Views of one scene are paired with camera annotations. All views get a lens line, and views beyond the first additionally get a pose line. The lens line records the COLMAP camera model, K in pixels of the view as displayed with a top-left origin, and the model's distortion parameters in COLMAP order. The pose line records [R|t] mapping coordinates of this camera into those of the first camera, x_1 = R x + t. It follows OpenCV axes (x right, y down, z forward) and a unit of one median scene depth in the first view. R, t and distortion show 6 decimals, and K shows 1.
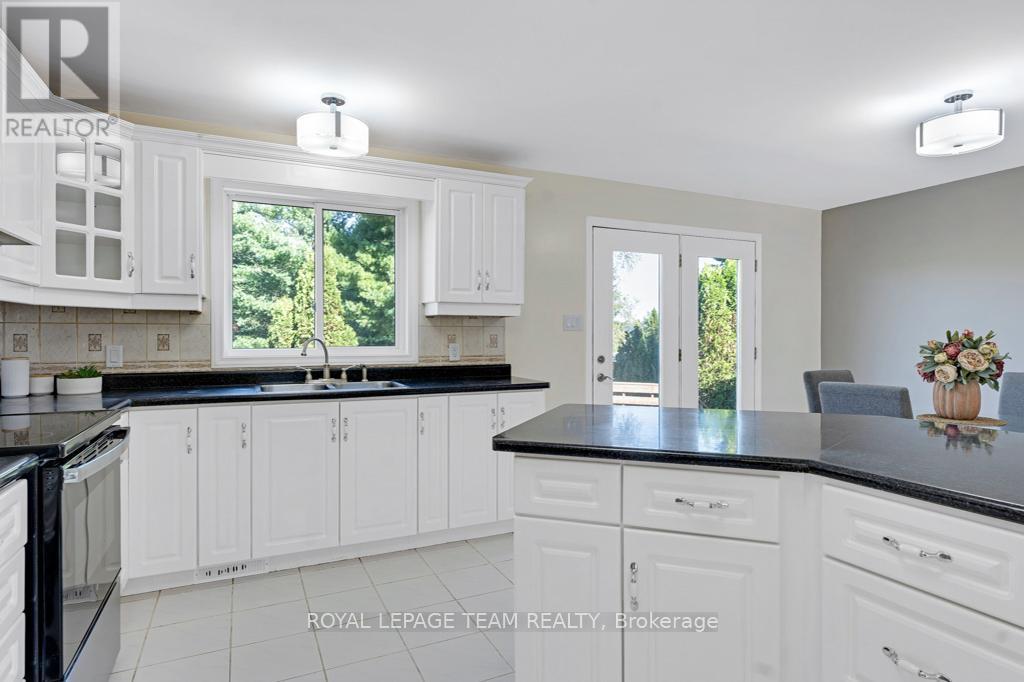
lens RADIAL K [[571.9, 0, 512.0], [0, 571.9, 341.0], [0, 0, 1]] dist [-0.000010, -0.000181]
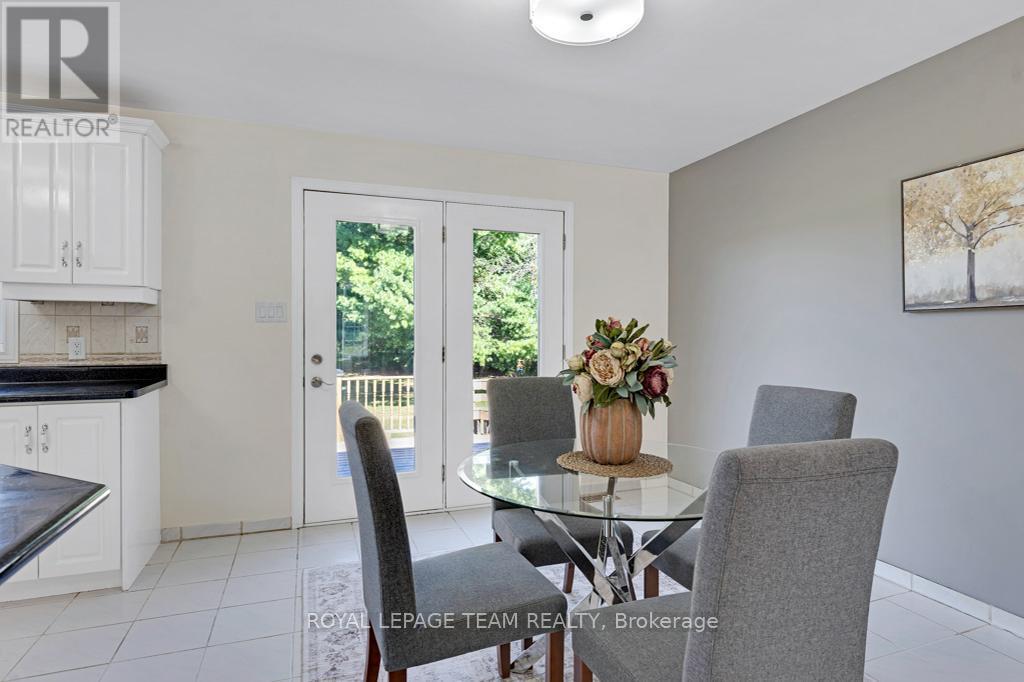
lens RADIAL K [[555.2, 0, 512.0], [0, 555.2, 341.0], [0, 0, 1]] dist [-0.002048, -0.000502]
pose [[0.996023, 0.005371, -0.088934, 0.636157], [-0.004725, 0.999961, 0.007479, 0.001034], [0.088970, -0.007029, 0.996009, 0.340135]]
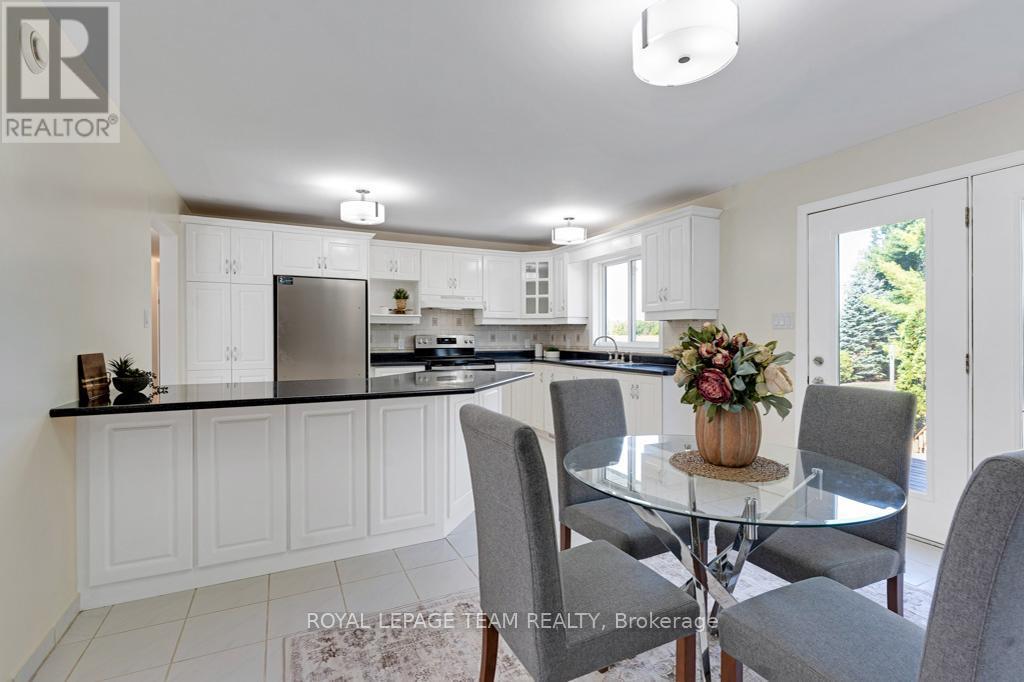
lens RADIAL K [[468.7, 0, 514.6], [0, 468.7, 339.2], [0, 0, 1]] dist [-0.002682, -0.000564]
pose [[0.011900, 0.005636, -0.999913, 1.134332], [-0.007747, 0.999955, 0.005544, -0.001763], [0.999899, 0.007680, 0.011943, 0.672929]]
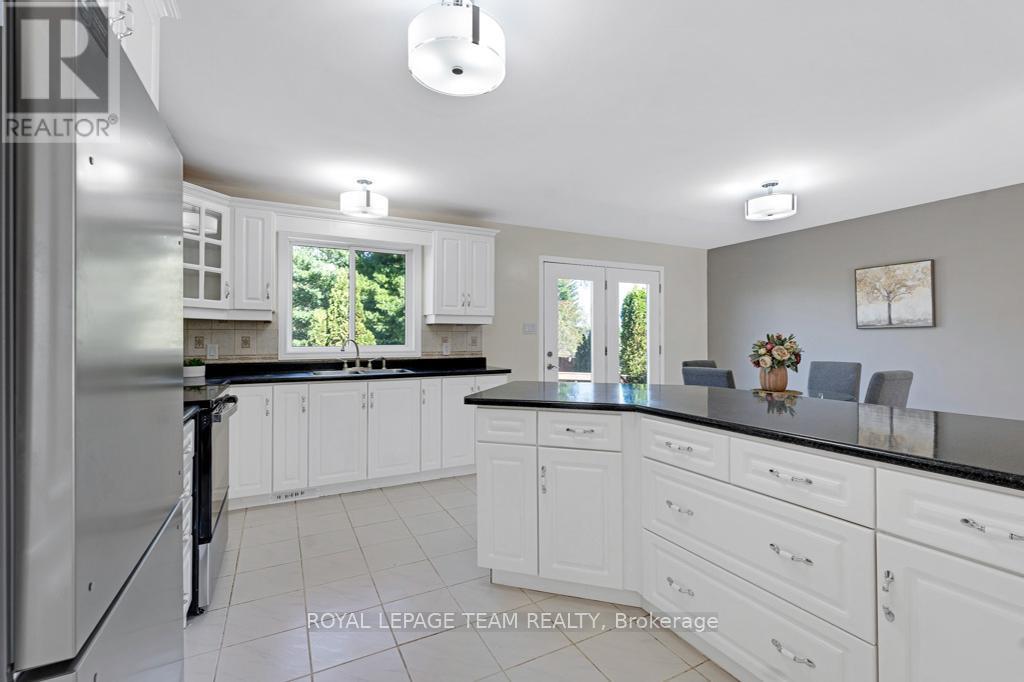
lens RADIAL K [[453.3, 0, 514.0], [0, 453.3, 335.4], [0, 0, 1]] dist [-0.001030, -0.000121]
pose [[0.999311, -0.000762, 0.037105, 0.030845], [0.001331, 0.999882, -0.015331, 0.003309], [-0.037089, 0.015370, 0.999194, -0.170070]]
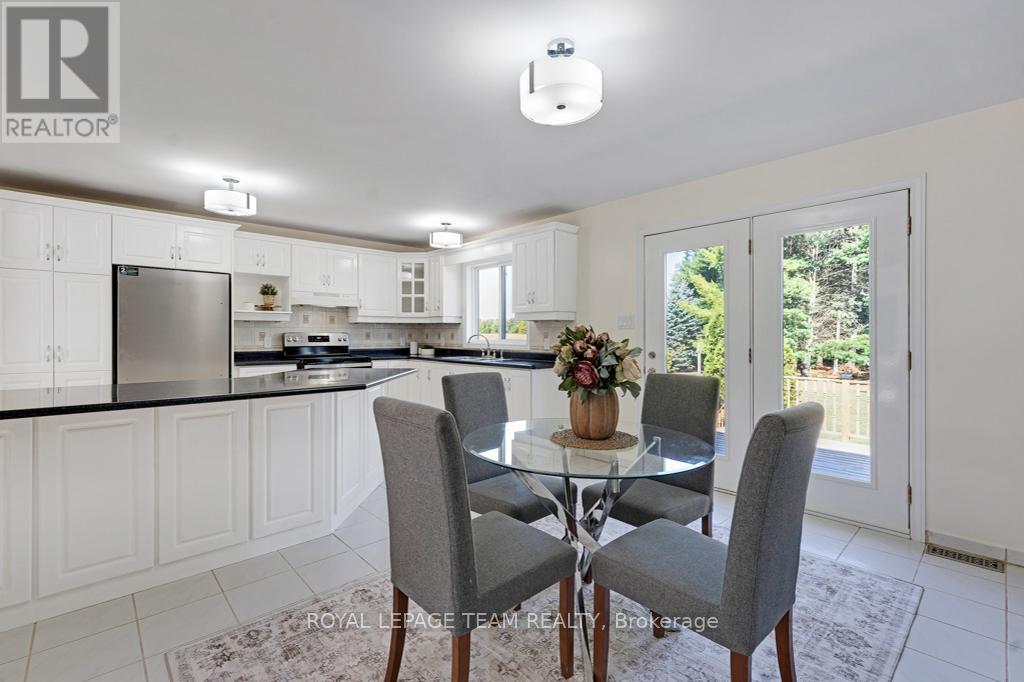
lens RADIAL K [[453.3, 0, 514.0], [0, 453.3, 335.4], [0, 0, 1]] dist [-0.001030, -0.000121]
pose [[0.298937, 0.002107, -0.954271, 1.176351], [-0.010210, 0.999947, -0.000991, -0.001737], [0.954218, 0.010039, 0.298942, 0.628119]]
